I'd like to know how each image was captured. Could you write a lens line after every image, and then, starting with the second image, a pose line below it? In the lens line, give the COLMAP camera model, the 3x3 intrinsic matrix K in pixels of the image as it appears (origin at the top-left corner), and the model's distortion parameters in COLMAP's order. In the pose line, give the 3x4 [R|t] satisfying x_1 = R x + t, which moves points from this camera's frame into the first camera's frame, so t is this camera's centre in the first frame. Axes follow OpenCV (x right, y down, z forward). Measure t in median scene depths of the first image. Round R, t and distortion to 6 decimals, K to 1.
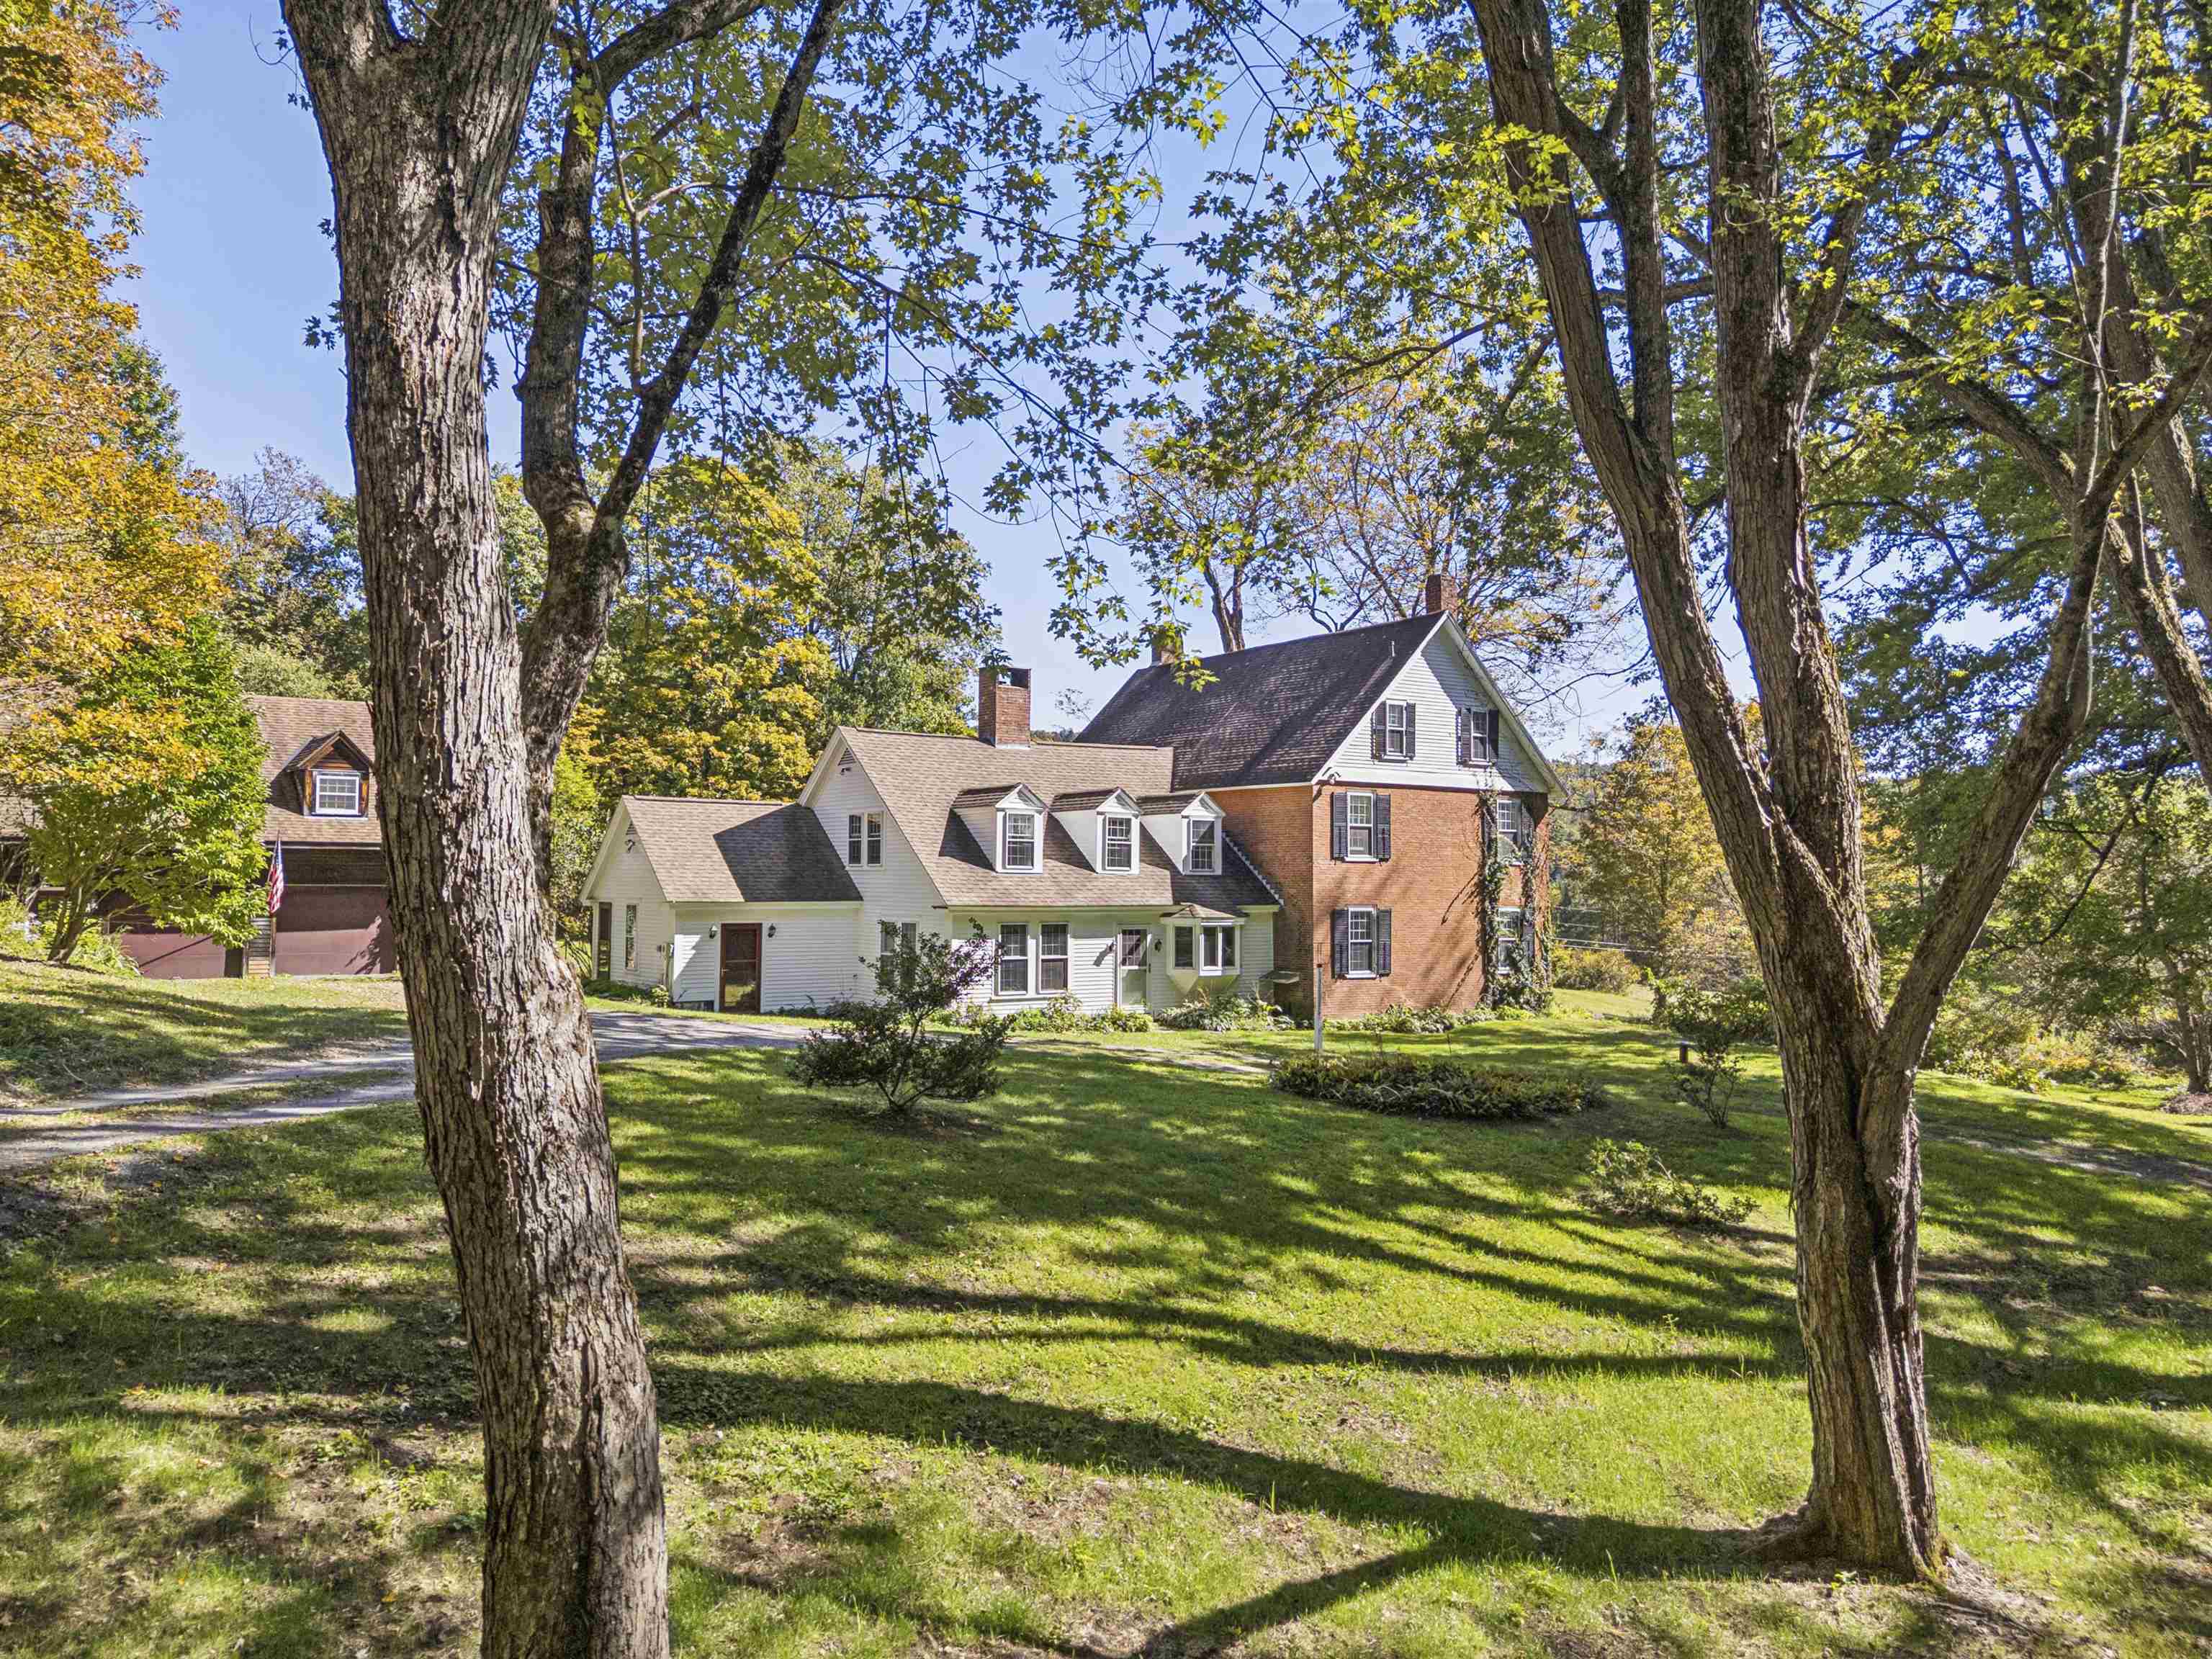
lens RADIAL K [[1635.8, 0, 1106.1], [0, 1635.8, 795.5], [0, 0, 1]] dist [0.069035, -0.074525]
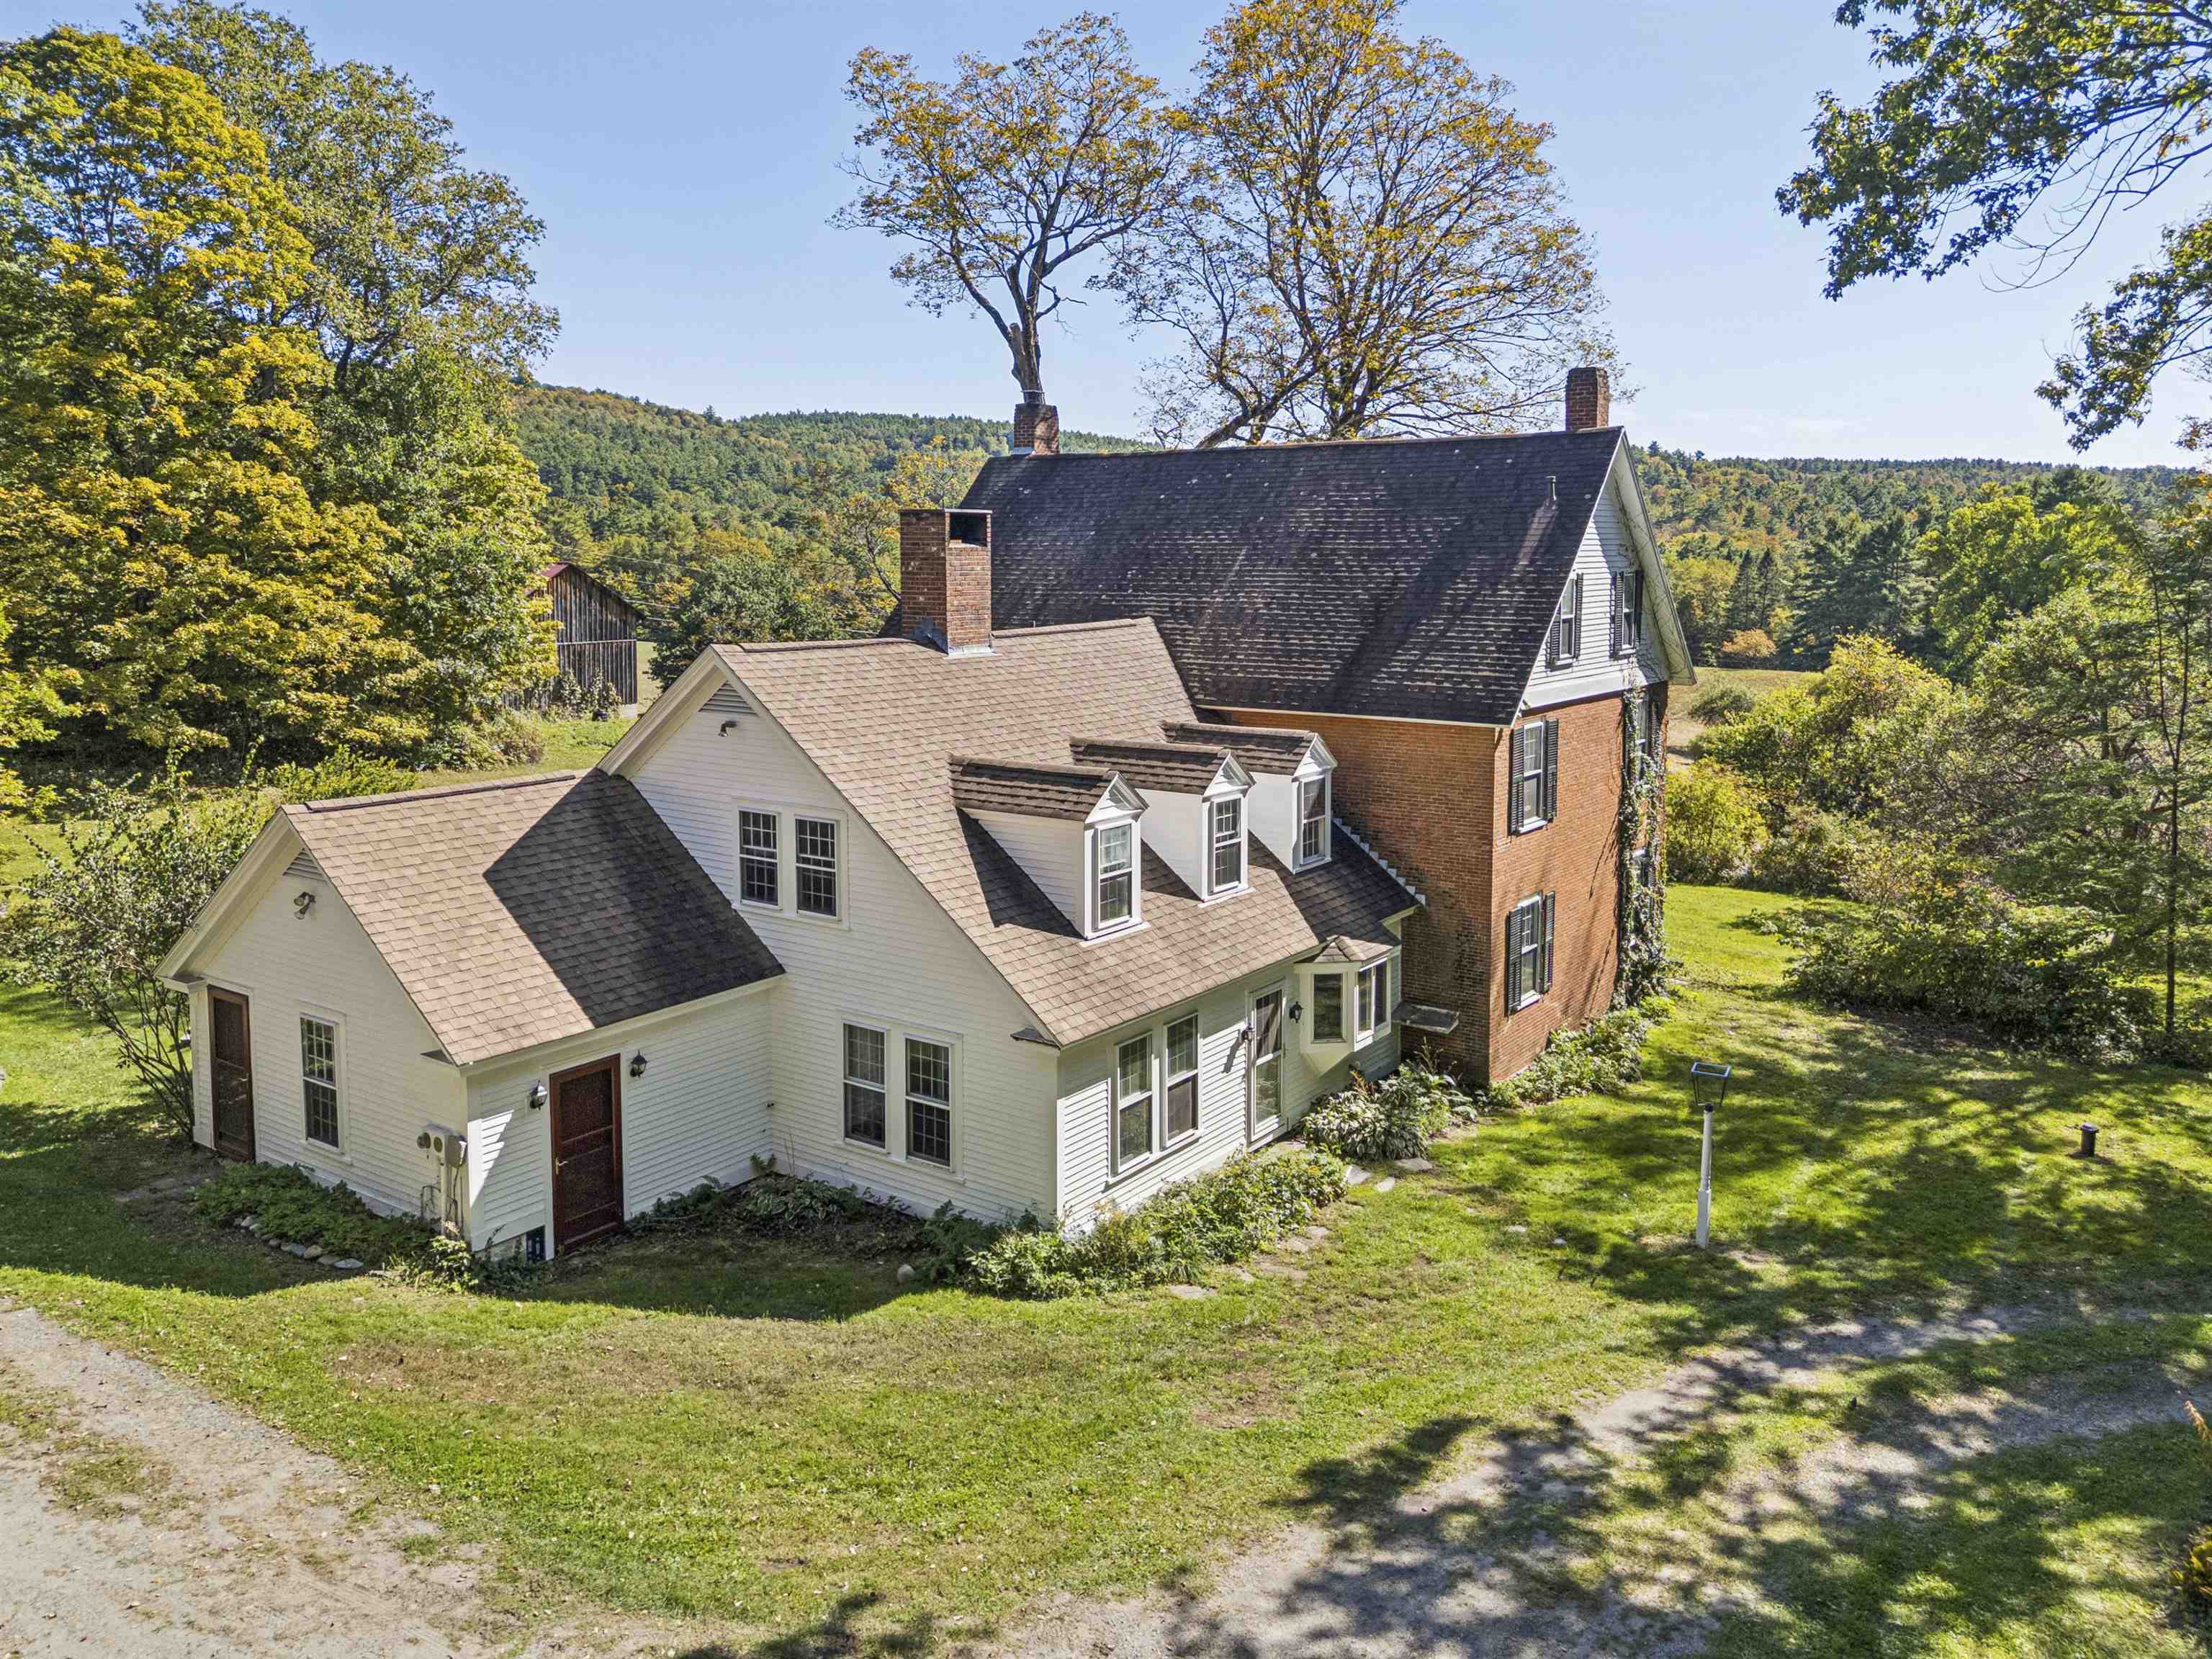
lens RADIAL K [[1702.9, 0, 1111.7], [0, 1702.9, 712.1], [0, 0, 1]] dist [0.107186, -0.145091]
pose [[0.941652, -0.038207, 0.334413, -0.223965], [-0.013207, 0.988577, 0.150135, -0.104270], [-0.336329, -0.145791, 0.930391, 0.427314]]
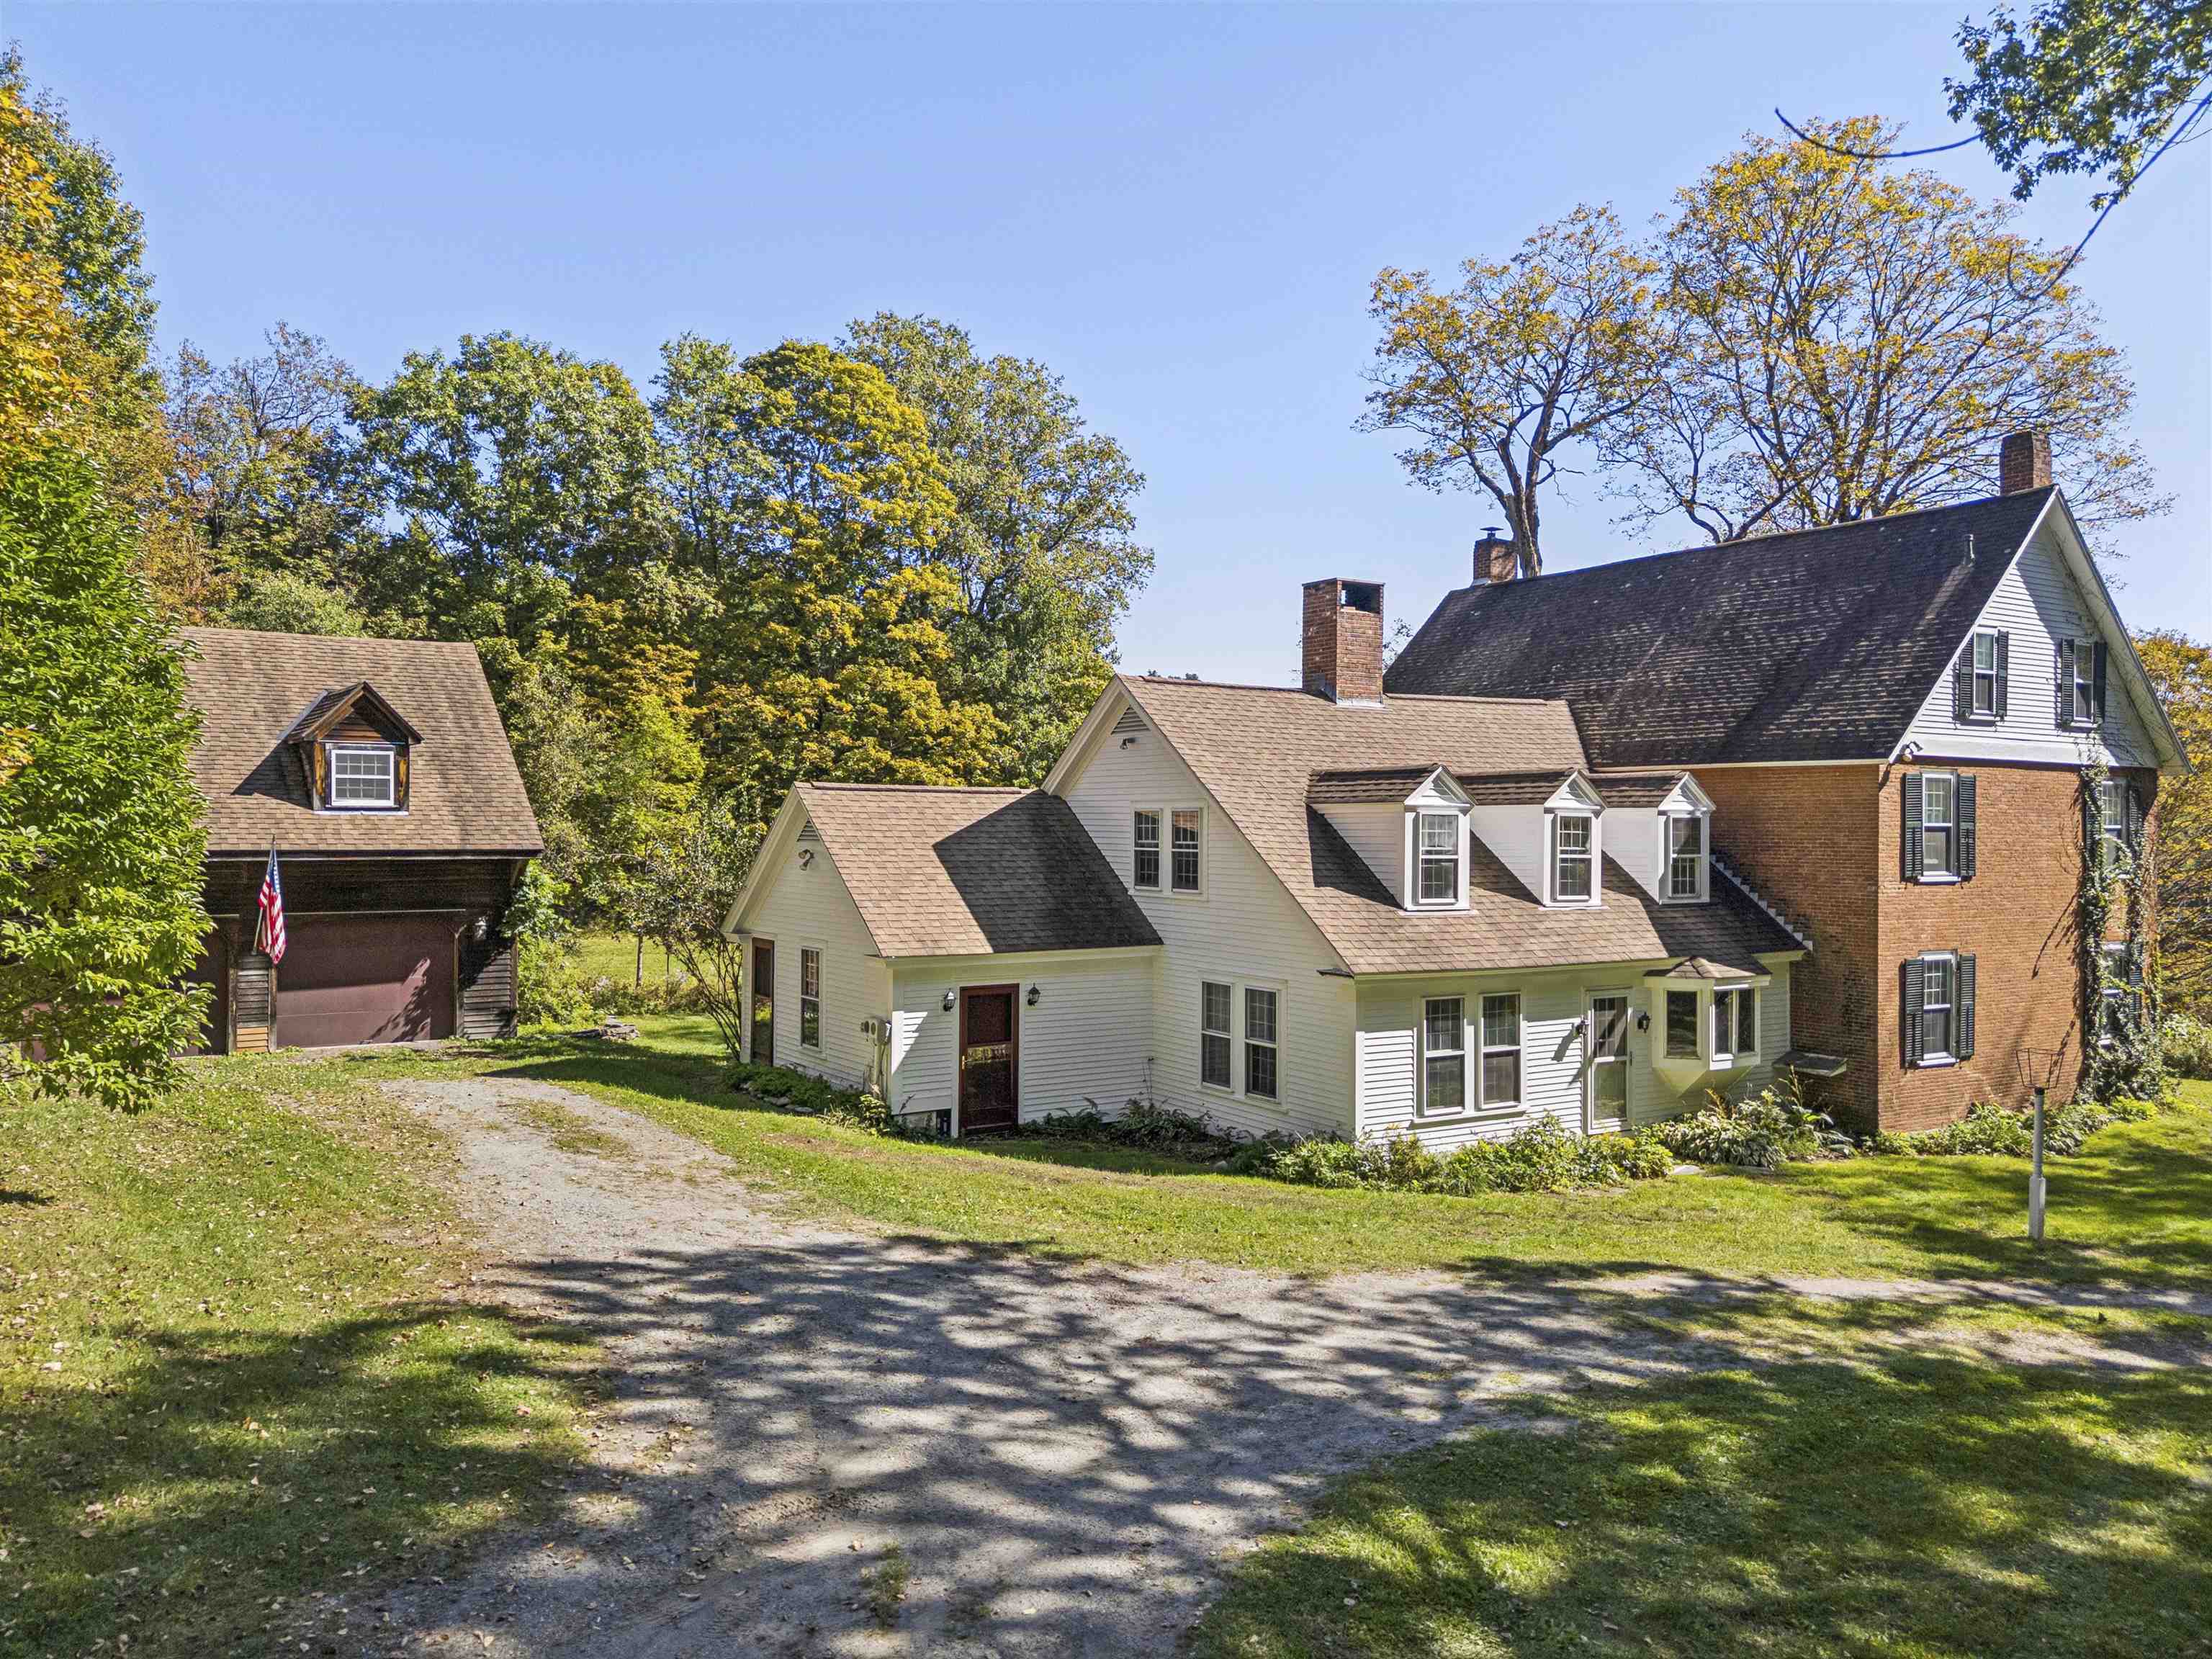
lens RADIAL K [[1660.5, 0, 1106.0], [0, 1660.5, 829.5], [0, 0, 1]] dist [0.070279, -0.071758]
pose [[0.999420, -0.000834, -0.034040, -0.142978], [0.002678, 0.998529, 0.054155, -0.016171], [0.033945, -0.054215, 0.997952, 0.336458]]
